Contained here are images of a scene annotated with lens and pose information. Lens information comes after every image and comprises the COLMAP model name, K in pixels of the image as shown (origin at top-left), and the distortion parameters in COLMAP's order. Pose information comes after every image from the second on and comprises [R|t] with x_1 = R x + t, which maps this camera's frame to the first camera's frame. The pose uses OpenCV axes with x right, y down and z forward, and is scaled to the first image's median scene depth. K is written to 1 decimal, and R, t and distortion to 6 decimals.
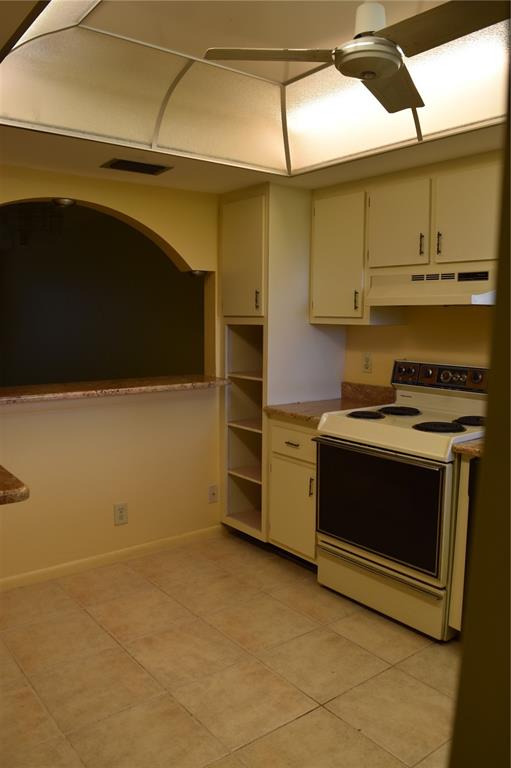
lens RADIAL K [[602.7, 0, 255.5], [0, 602.7, 384.0], [0, 0, 1]] dist [-0.087137, 0.006298]
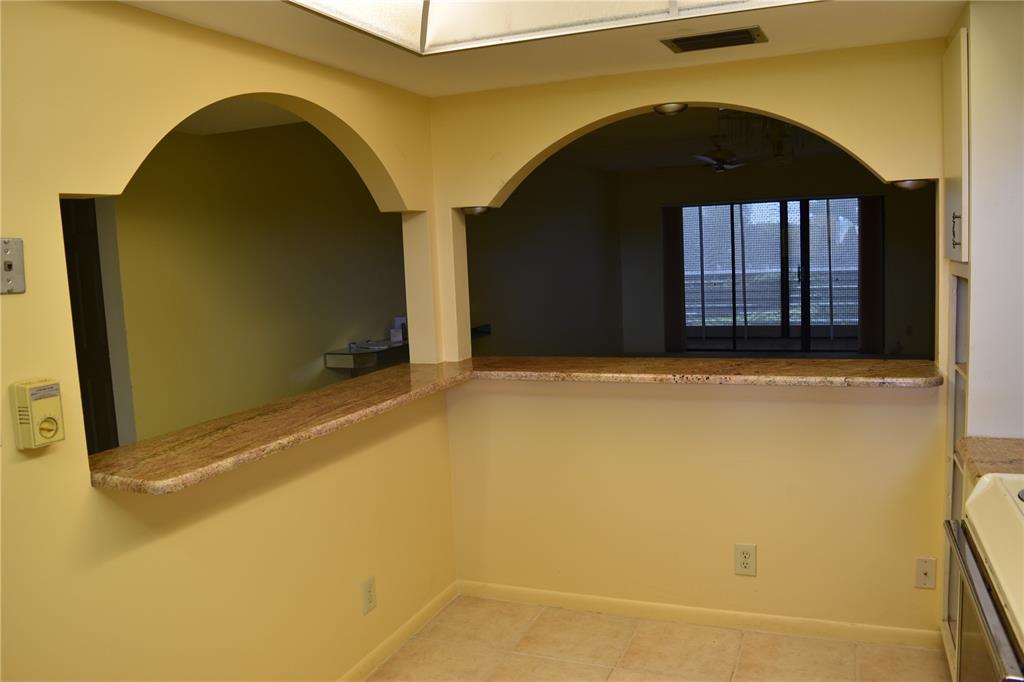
lens RADIAL K [[803.7, 0, 512.0], [0, 803.7, 341.0], [0, 0, 1]] dist [-0.087137, 0.006298]
pose [[0.495293, 0.067224, -0.866121, 0.422162], [-0.051127, 0.997529, 0.048186, -0.060252], [0.867220, 0.020416, 0.497506, 0.347437]]
